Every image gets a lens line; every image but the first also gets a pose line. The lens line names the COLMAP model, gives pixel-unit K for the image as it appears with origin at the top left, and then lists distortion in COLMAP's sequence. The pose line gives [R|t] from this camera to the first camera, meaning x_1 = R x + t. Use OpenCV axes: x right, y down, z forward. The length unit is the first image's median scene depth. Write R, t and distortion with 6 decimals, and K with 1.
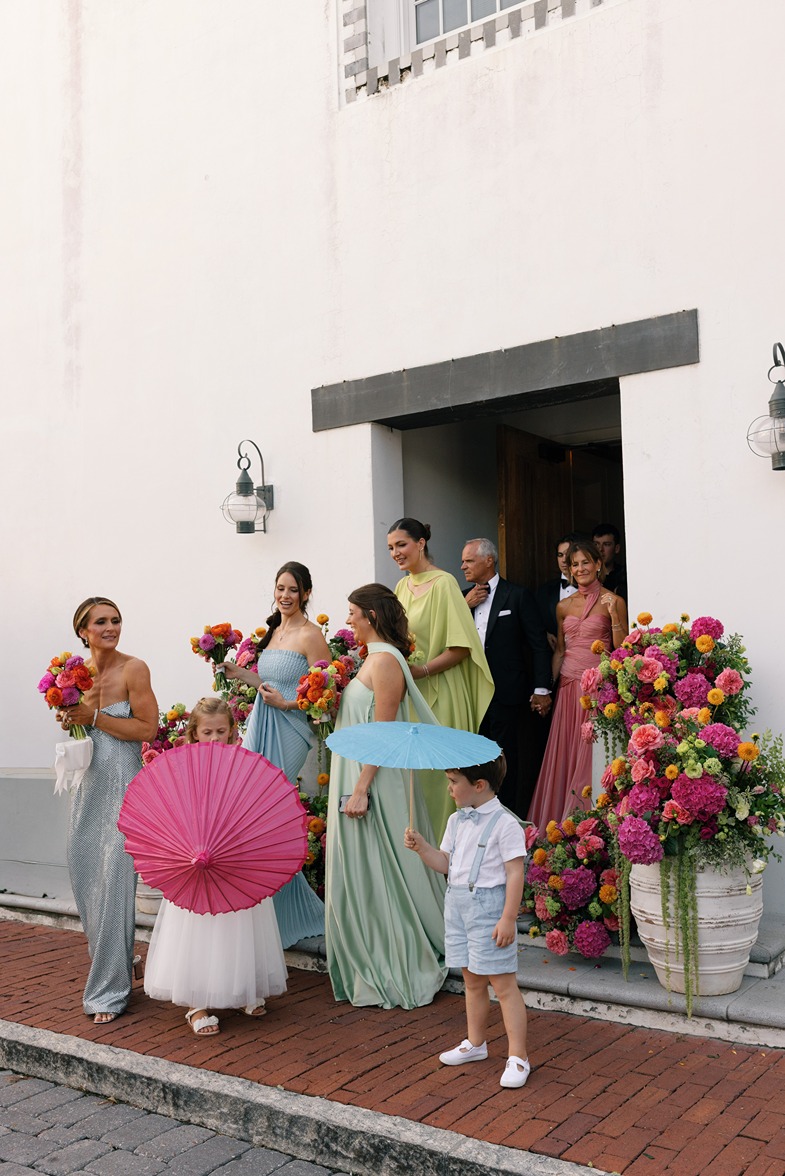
lens RADIAL K [[1113.3, 0, 394.3], [0, 1113.3, 601.0], [0, 0, 1]] dist [0.008073, -0.007159]
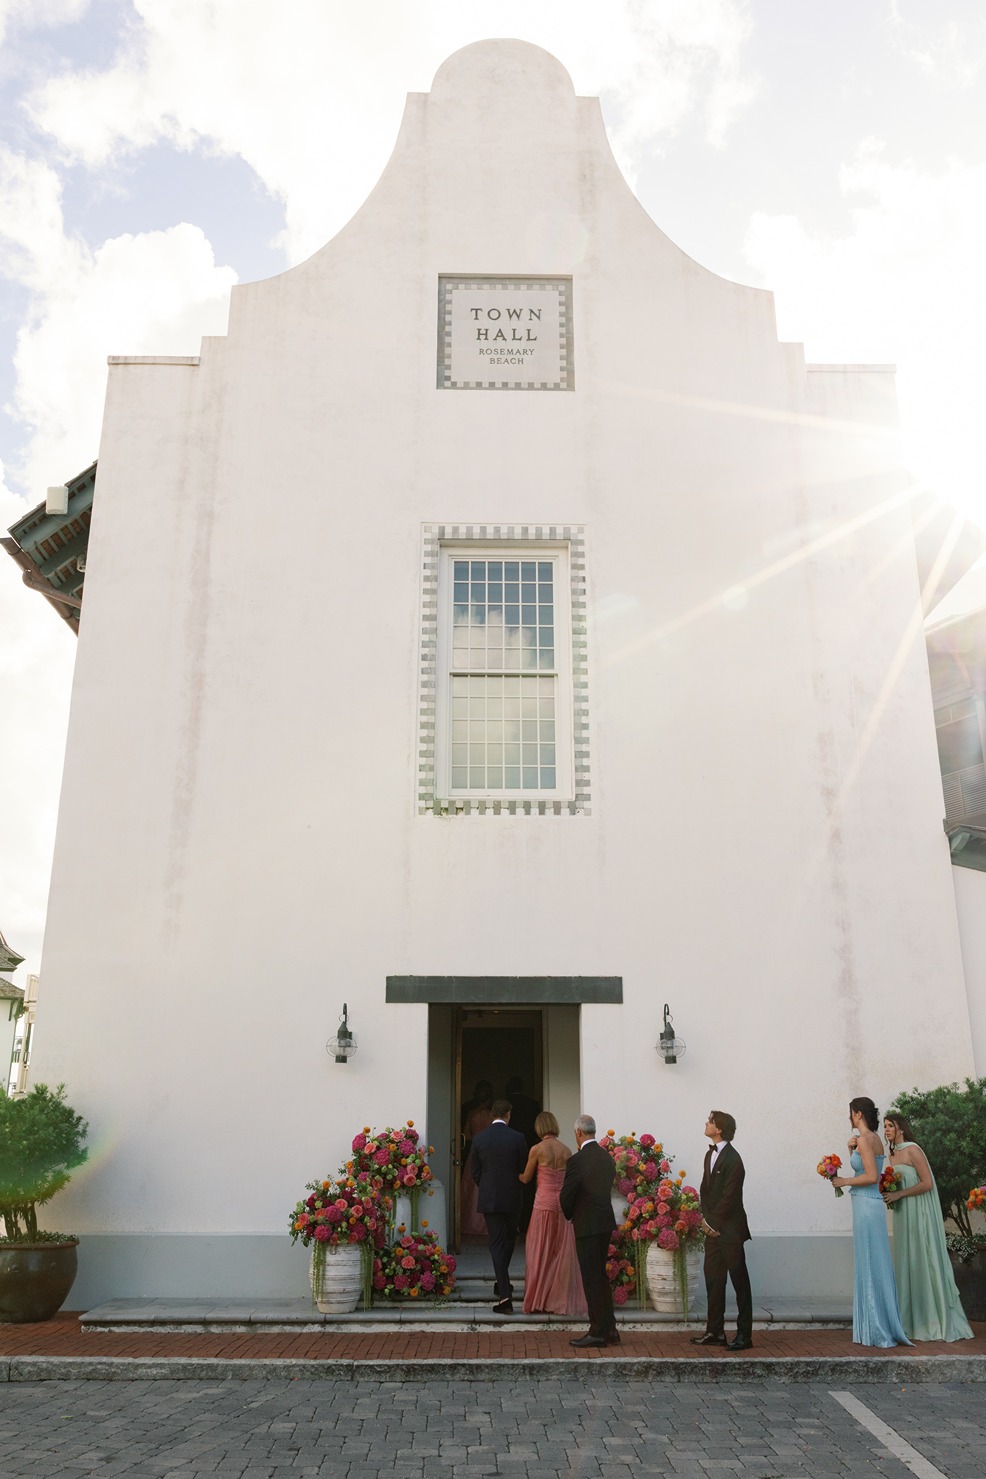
lens RADIAL K [[1181.9, 0, 493.0], [0, 1181.9, 739.5], [0, 0, 1]] dist [0.008295, -0.014942]
pose [[0.811105, 0.204565, 0.547961, -1.231138], [-0.055386, 0.959498, -0.276217, -0.062462], [-0.582272, 0.193691, 0.789584, -0.700147]]
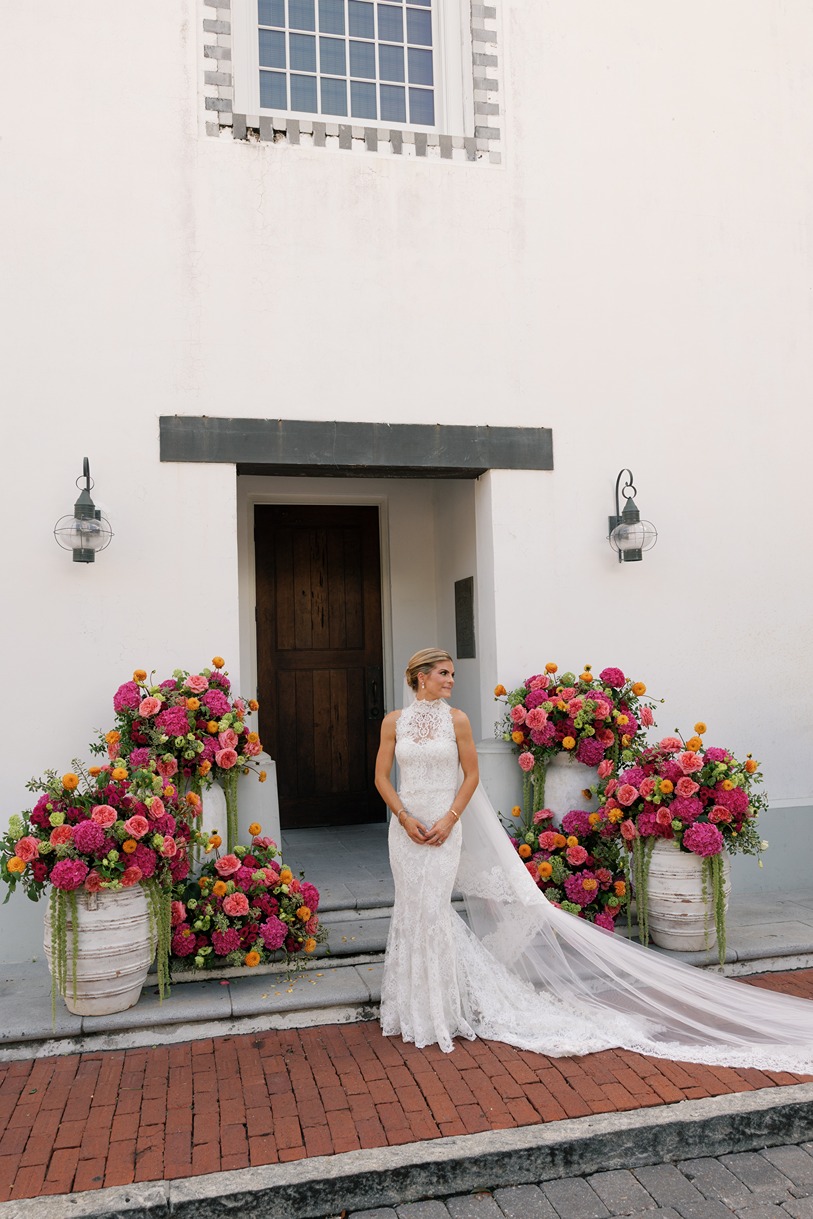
lens RADIAL K [[974.1, 0, 406.5], [0, 974.1, 609.5], [0, 0, 1]] dist [0.008295, -0.014942]
pose [[0.664768, 0.051523, 0.745271, -0.673378], [-0.031539, 0.998665, -0.040909, 0.000329], [-0.746384, 0.003690, 0.665506, 0.369400]]
